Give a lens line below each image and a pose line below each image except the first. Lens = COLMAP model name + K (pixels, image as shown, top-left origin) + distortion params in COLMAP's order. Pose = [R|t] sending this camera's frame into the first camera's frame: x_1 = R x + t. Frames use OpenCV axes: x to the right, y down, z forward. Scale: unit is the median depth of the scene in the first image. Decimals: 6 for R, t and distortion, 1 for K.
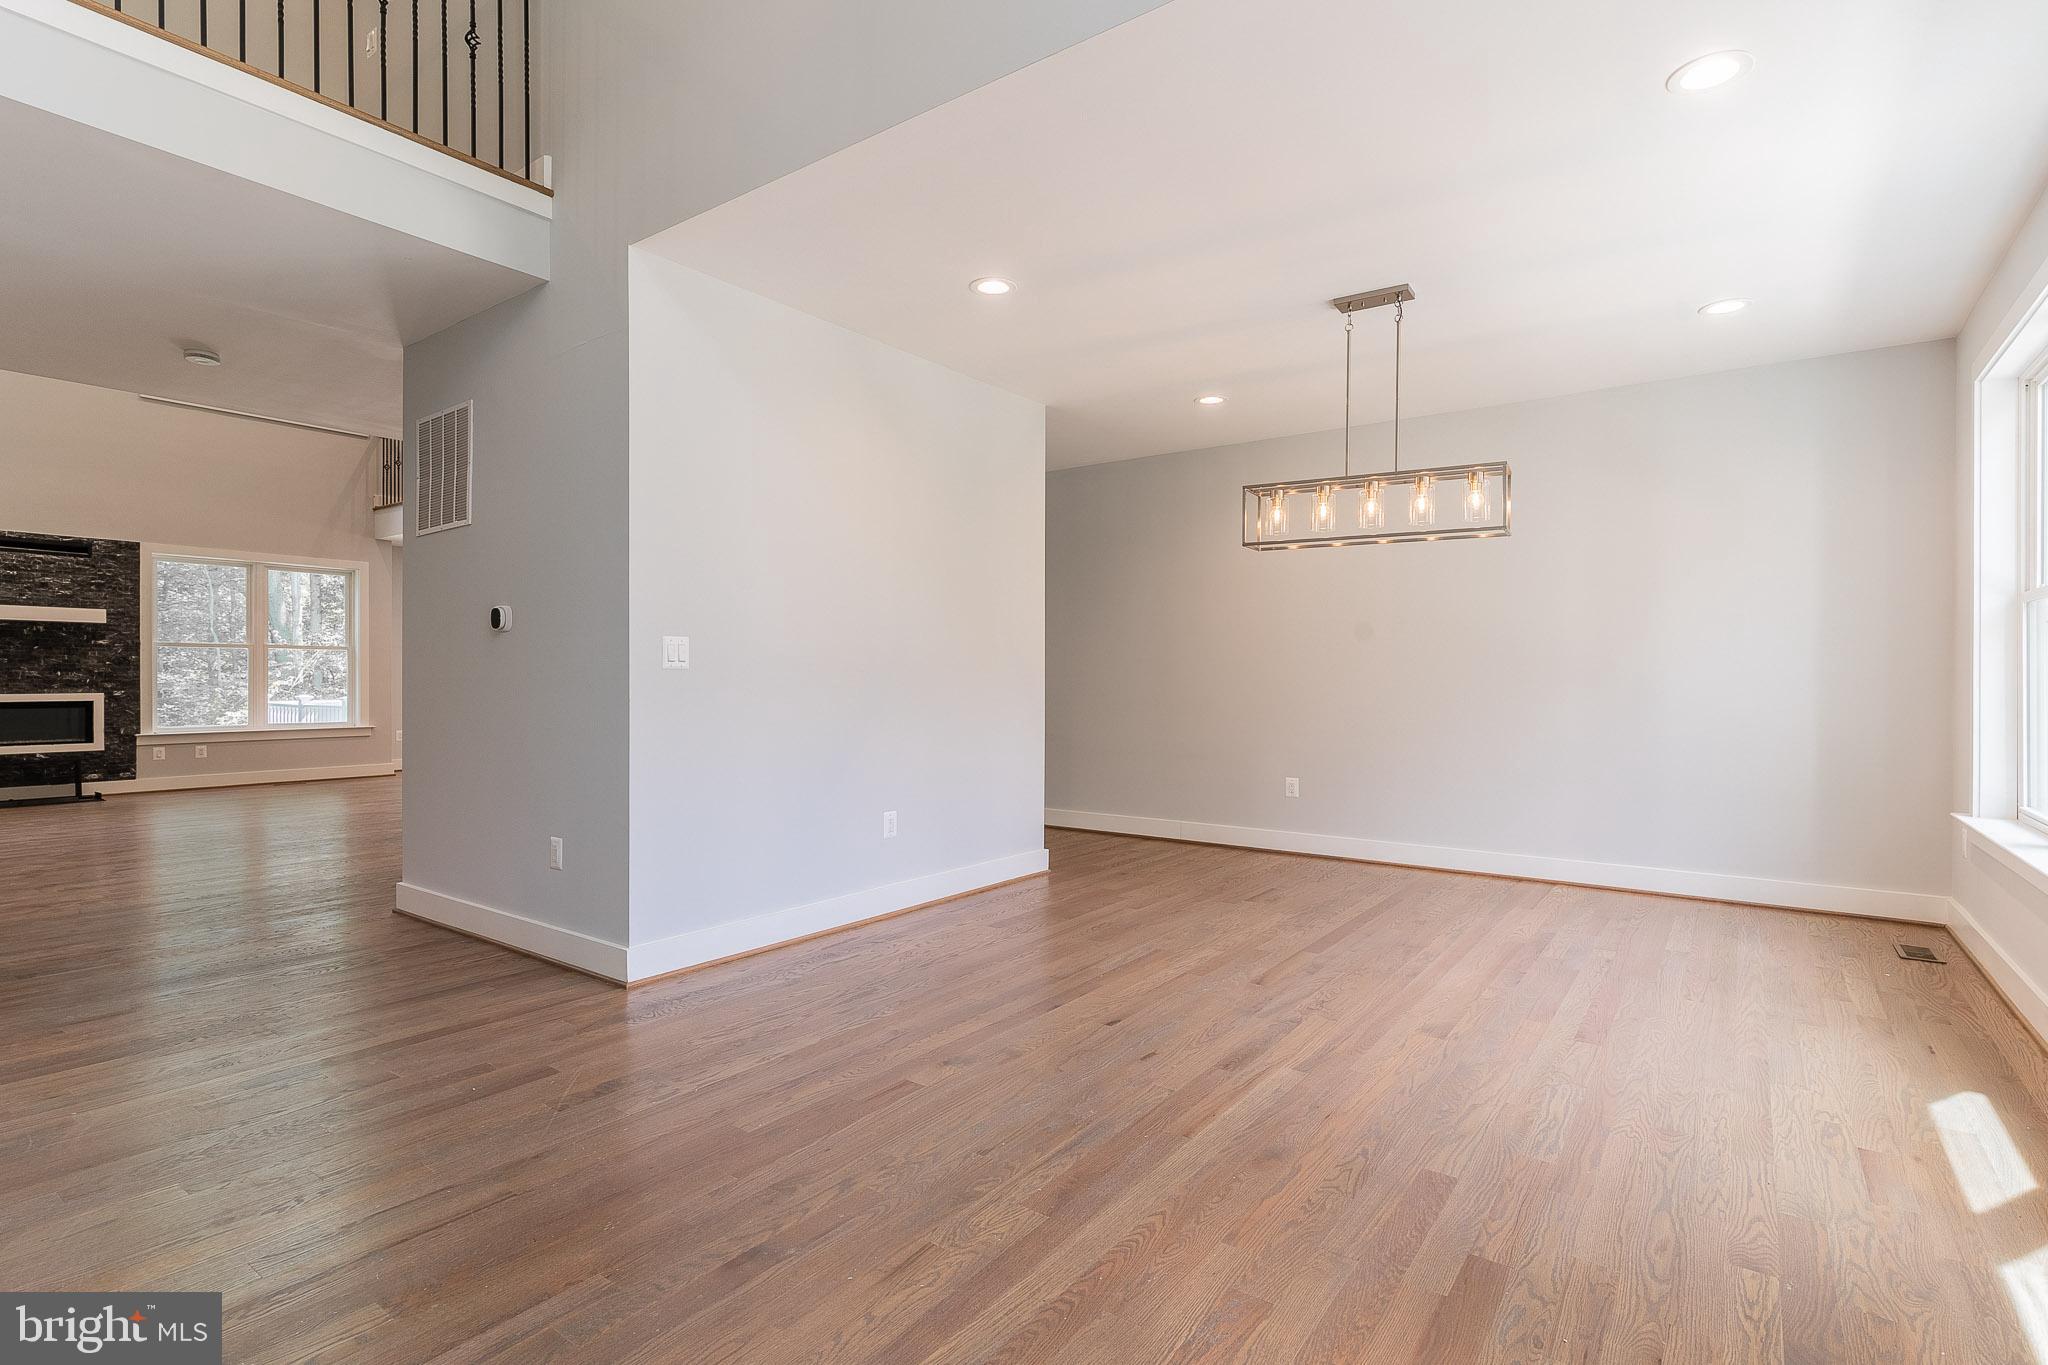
lens RADIAL K [[992.6, 0, 1016.0], [0, 992.6, 677.0], [0, 0, 1]] dist [0.004039, 0.000512]
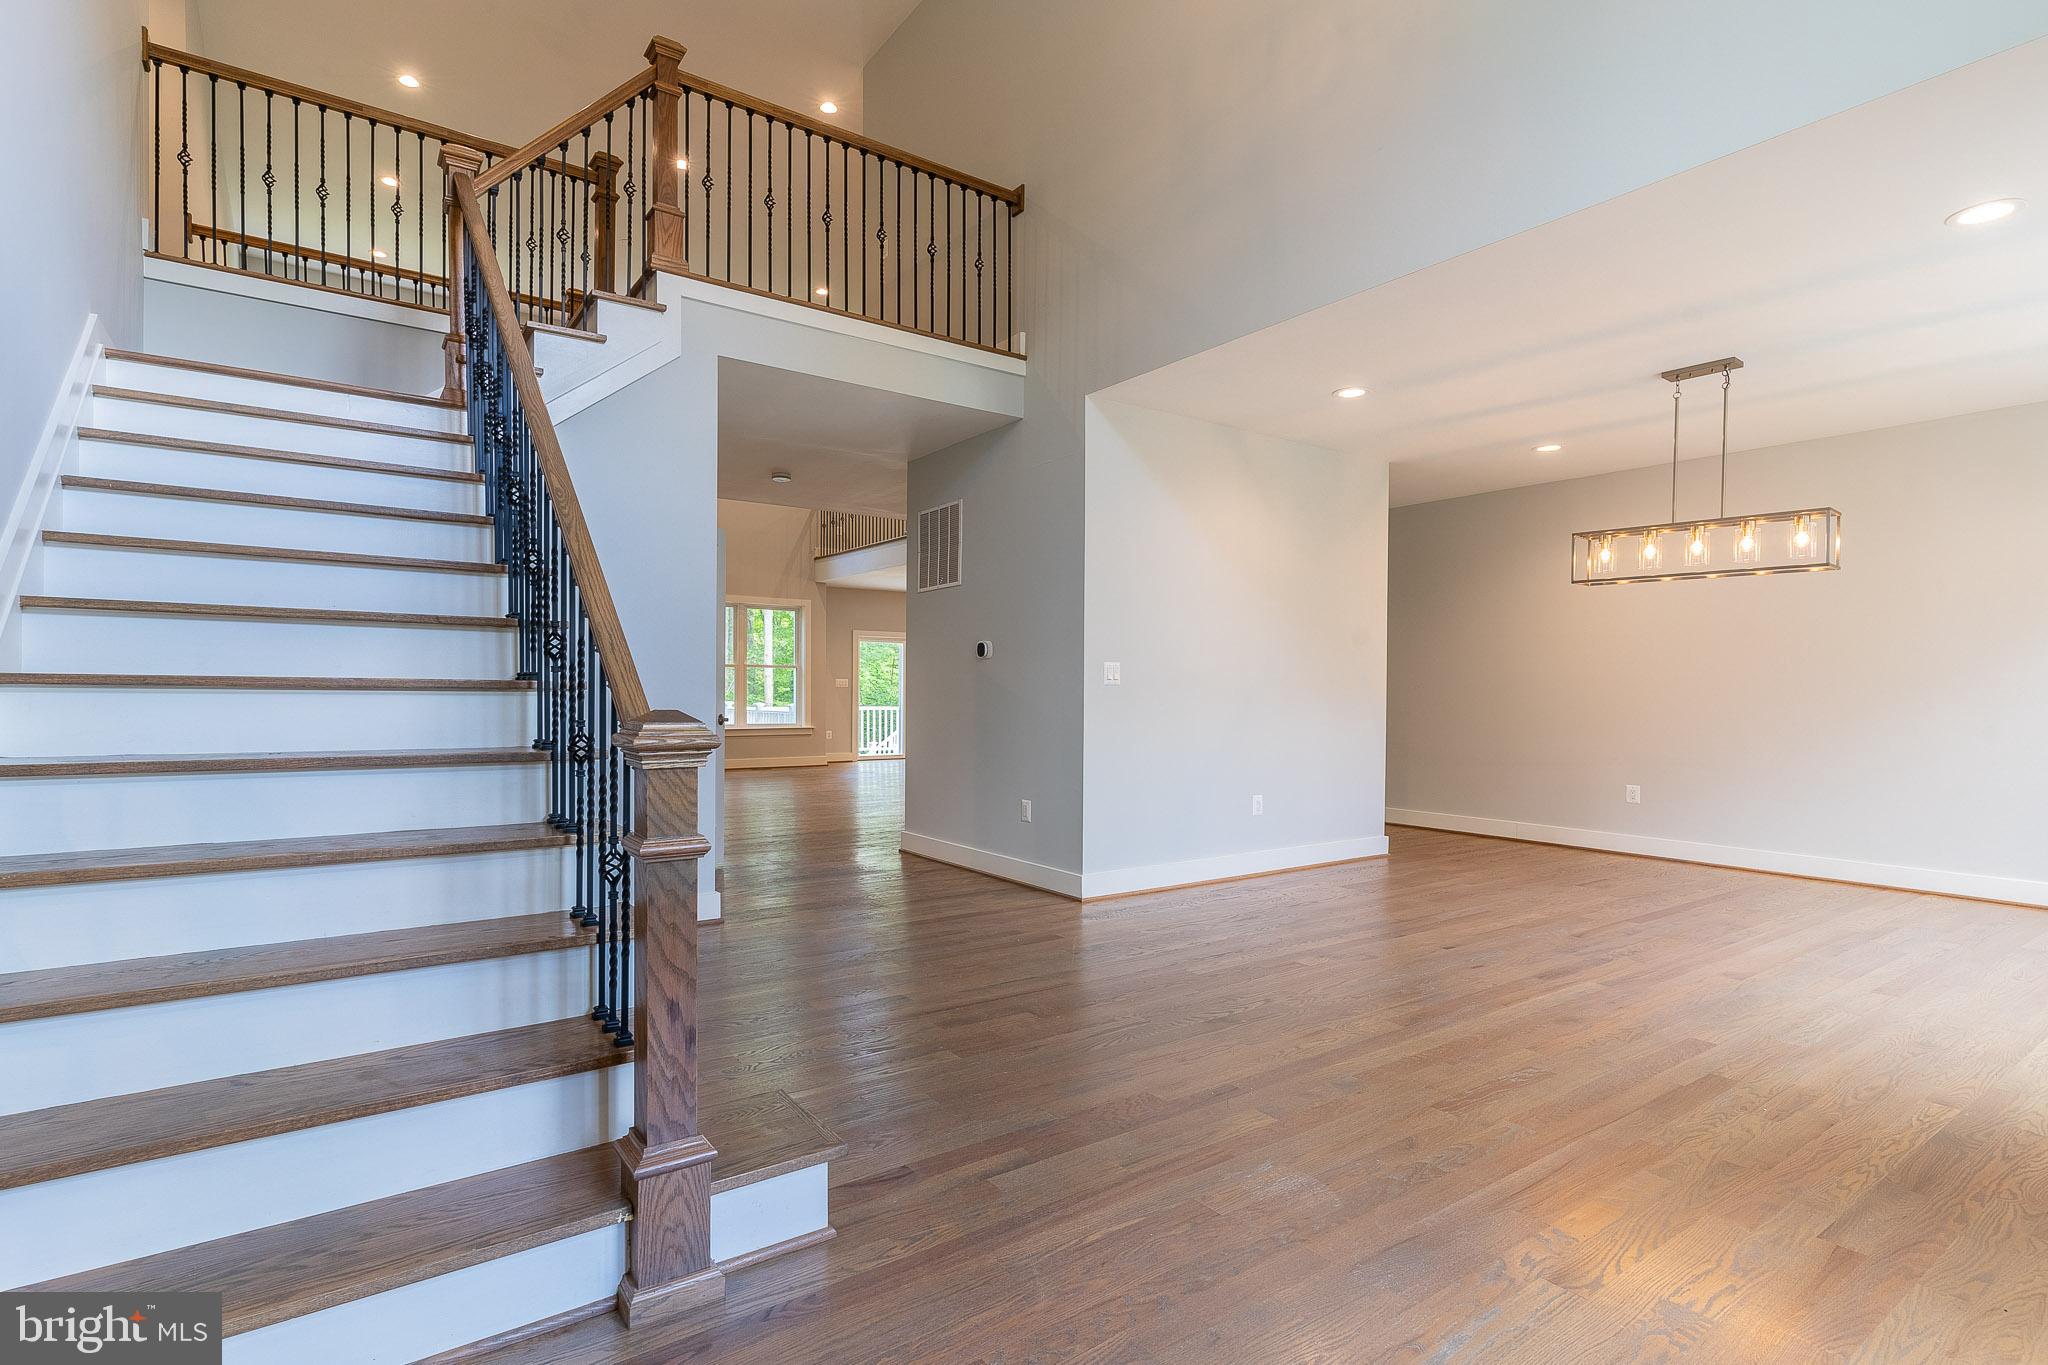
lens RADIAL K [[992.6, 0, 958.8], [0, 992.6, 696.9], [0, 0, 1]] dist [0.004039, 0.000512]
pose [[0.935546, 0.006358, -0.353148, -0.041675], [-0.003982, 0.999964, 0.007453, -0.000696], [0.353183, -0.005566, 0.935538, -0.407456]]
